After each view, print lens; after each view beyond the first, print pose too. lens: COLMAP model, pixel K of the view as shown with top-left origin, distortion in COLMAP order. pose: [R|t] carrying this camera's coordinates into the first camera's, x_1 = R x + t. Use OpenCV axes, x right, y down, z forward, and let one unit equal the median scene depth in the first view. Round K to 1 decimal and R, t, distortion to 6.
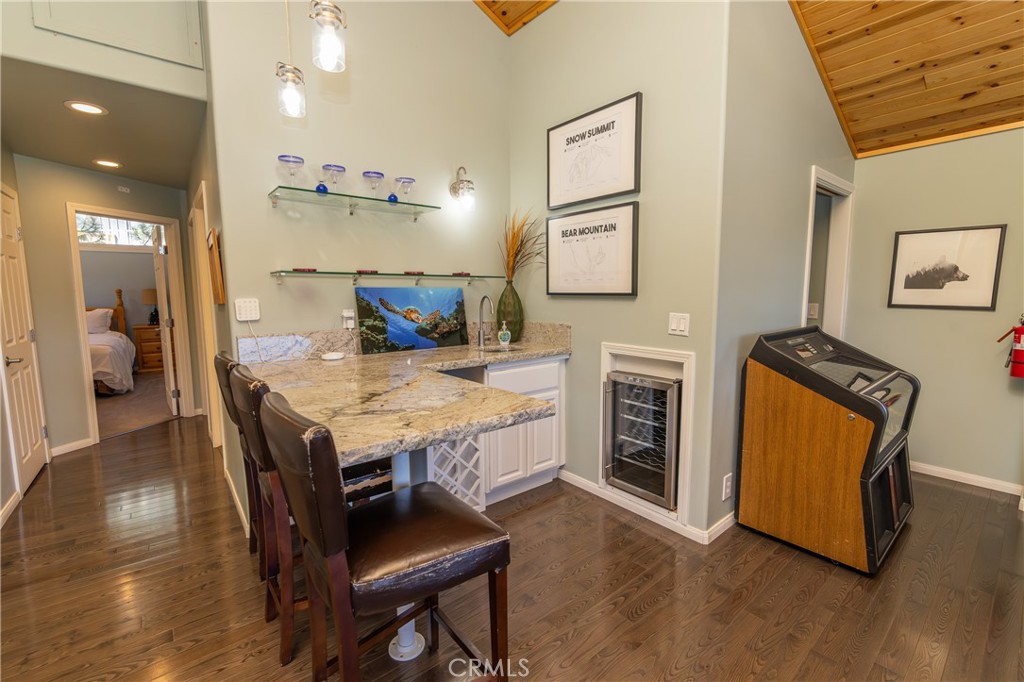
lens RADIAL K [[446.2, 0, 519.4], [0, 446.2, 342.9], [0, 0, 1]] dist [0.001304, -0.001079]
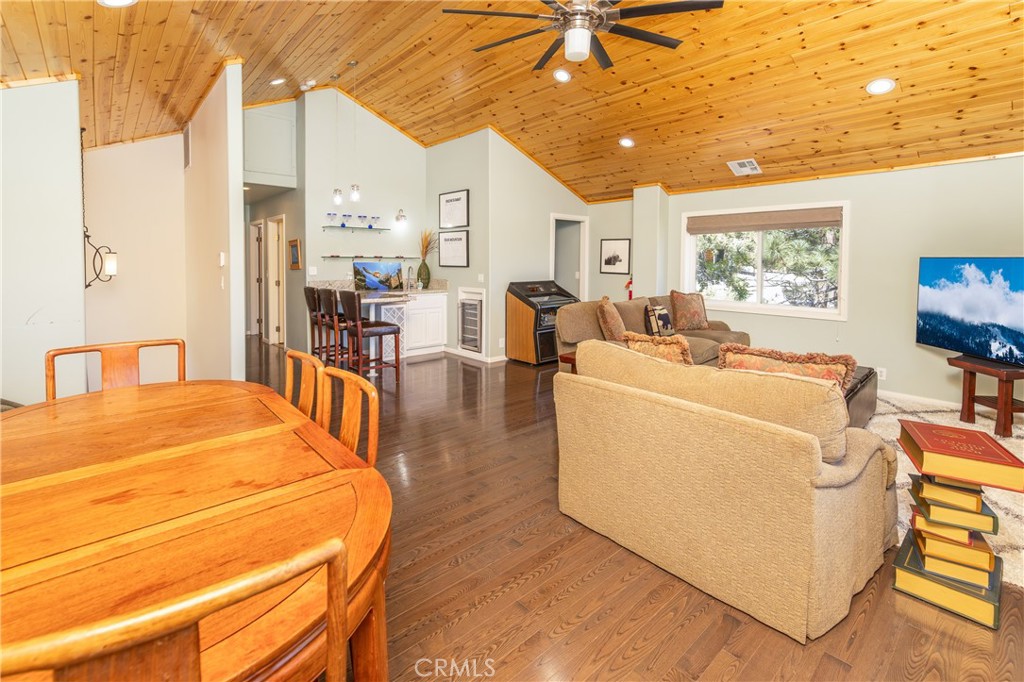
lens RADIAL K [[446.2, 0, 506.9], [0, 446.2, 288.0], [0, 0, 1]] dist [0.001304, -0.001079]
pose [[0.999010, 0.006335, 0.044026, 0.337391], [-0.003766, 0.998299, -0.058184, 0.141676], [-0.044319, 0.057960, 0.997335, -1.361260]]
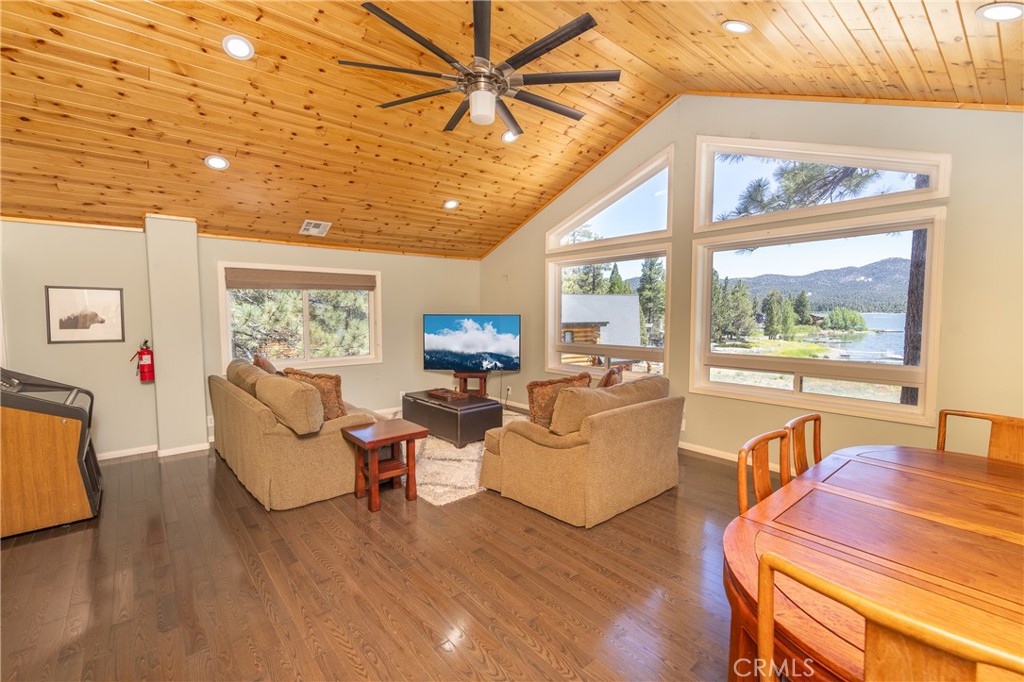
lens RADIAL K [[446.2, 0, 512.1], [0, 446.2, 338.8], [0, 0, 1]] dist [0.001304, -0.001079]
pose [[-0.001297, -0.056529, 0.998400, -0.515804], [0.119121, 0.991283, 0.056281, -0.009243], [-0.992879, 0.119004, 0.005448, -0.372754]]
